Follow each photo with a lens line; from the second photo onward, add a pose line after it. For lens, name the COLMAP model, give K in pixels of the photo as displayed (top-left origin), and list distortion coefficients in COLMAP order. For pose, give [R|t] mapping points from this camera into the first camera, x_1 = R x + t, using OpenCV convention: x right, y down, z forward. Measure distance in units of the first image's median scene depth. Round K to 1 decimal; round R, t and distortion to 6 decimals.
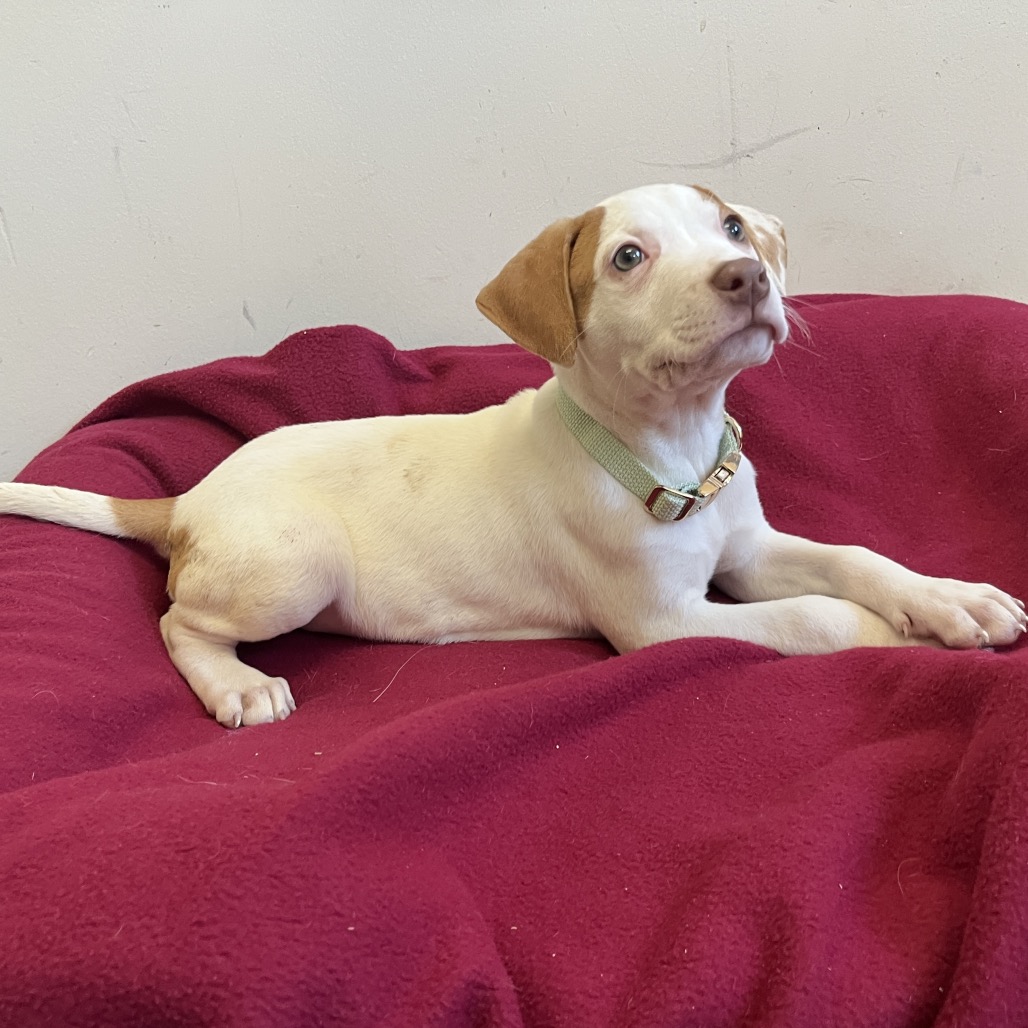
lens RADIAL K [[1142.1, 0, 514.4], [0, 1142.1, 402.2], [0, 0, 1]] dist [-0.021419, 0.046097]
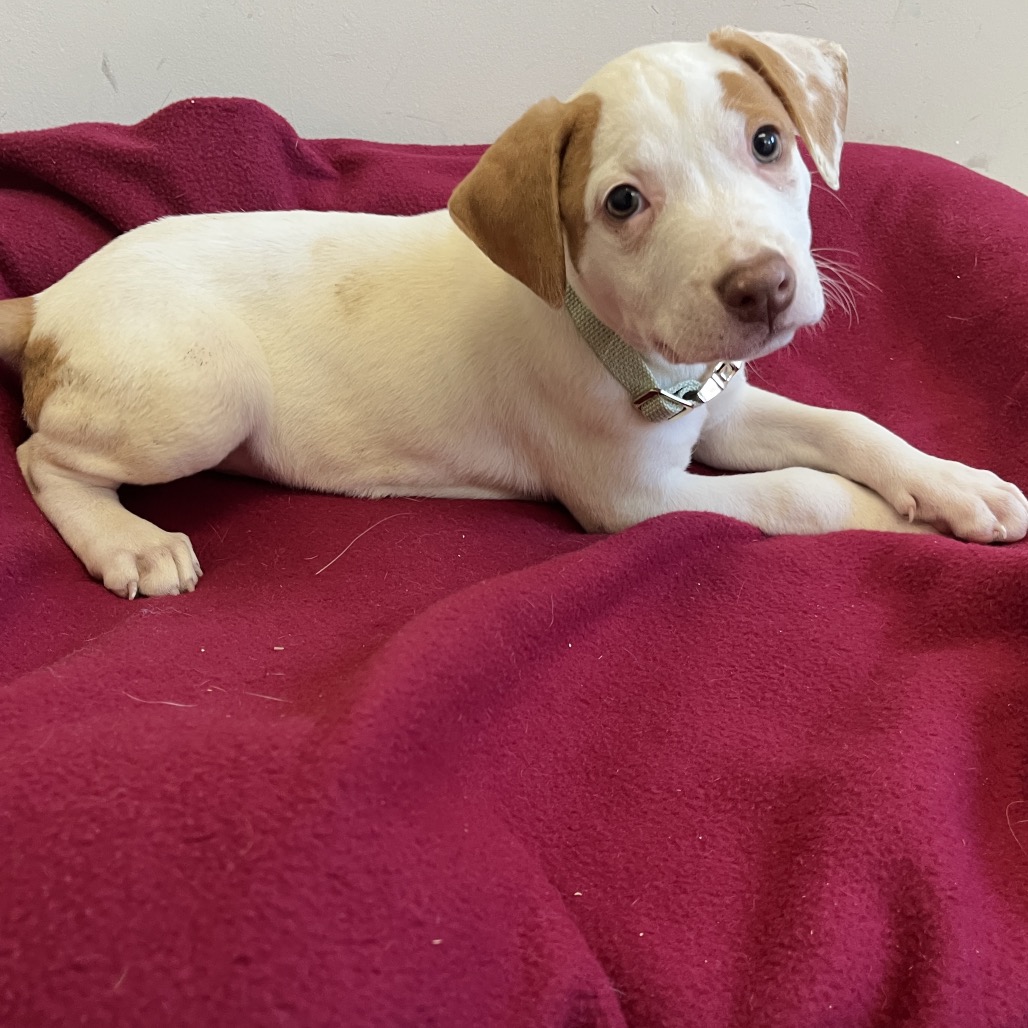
lens RADIAL K [[1142.1, 0, 514.4], [0, 1142.1, 402.2], [0, 0, 1]] dist [-0.021419, 0.046097]
pose [[0.977999, 0.067491, 0.197390, -0.143159], [-0.097361, 0.984516, 0.145769, 0.011579], [-0.184495, -0.161780, 0.969427, 0.195460]]
